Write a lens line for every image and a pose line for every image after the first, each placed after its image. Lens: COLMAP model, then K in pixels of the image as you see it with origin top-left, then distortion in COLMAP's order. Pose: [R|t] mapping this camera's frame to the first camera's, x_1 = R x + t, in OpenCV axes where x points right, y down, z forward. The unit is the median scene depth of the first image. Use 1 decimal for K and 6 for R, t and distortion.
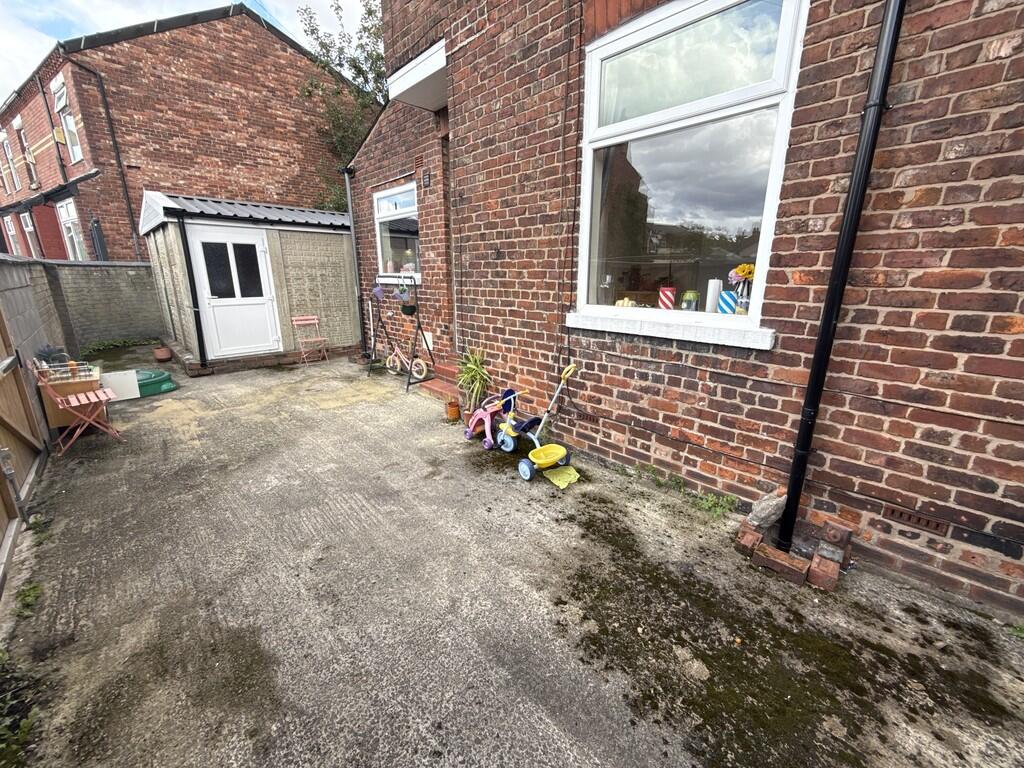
lens RADIAL K [[411.6, 0, 512.0], [0, 411.6, 384.0], [0, 0, 1]] dist [-0.001375, -0.000433]
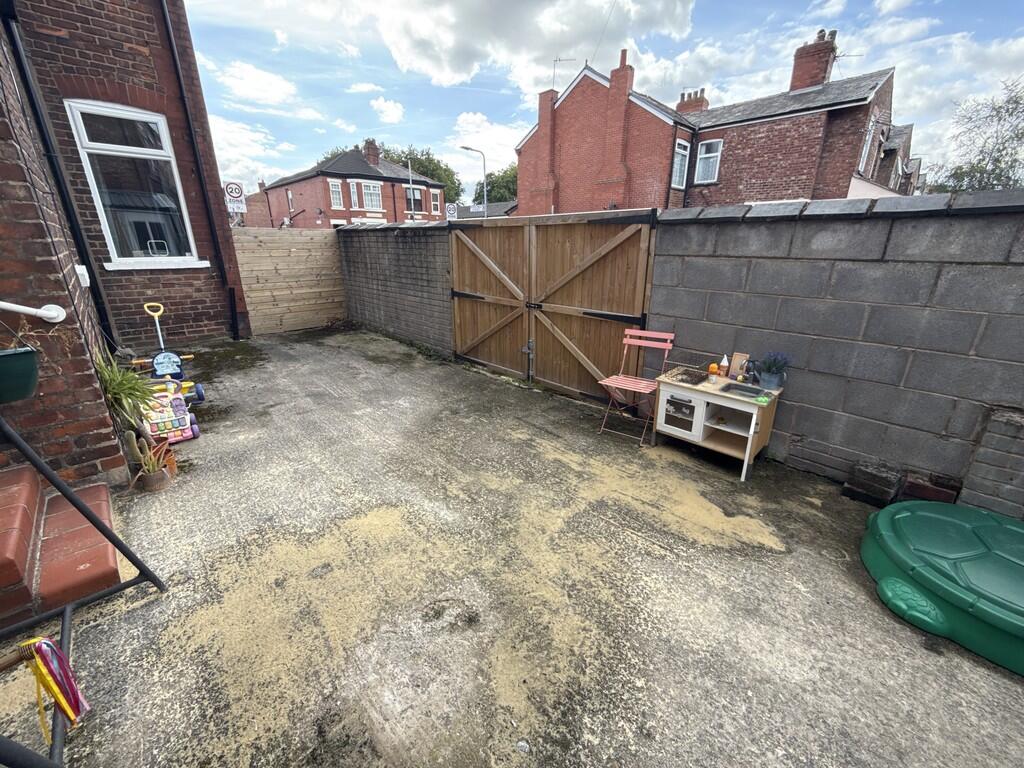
lens RADIAL K [[411.6, 0, 512.0], [0, 411.6, 384.0], [0, 0, 1]] dist [-0.001375, -0.000433]
pose [[-0.999968, -0.007423, -0.003130, -0.833125], [-0.007902, 0.828044, 0.560608, -0.479671], [-0.001570, 0.560614, -0.828076, 1.839401]]
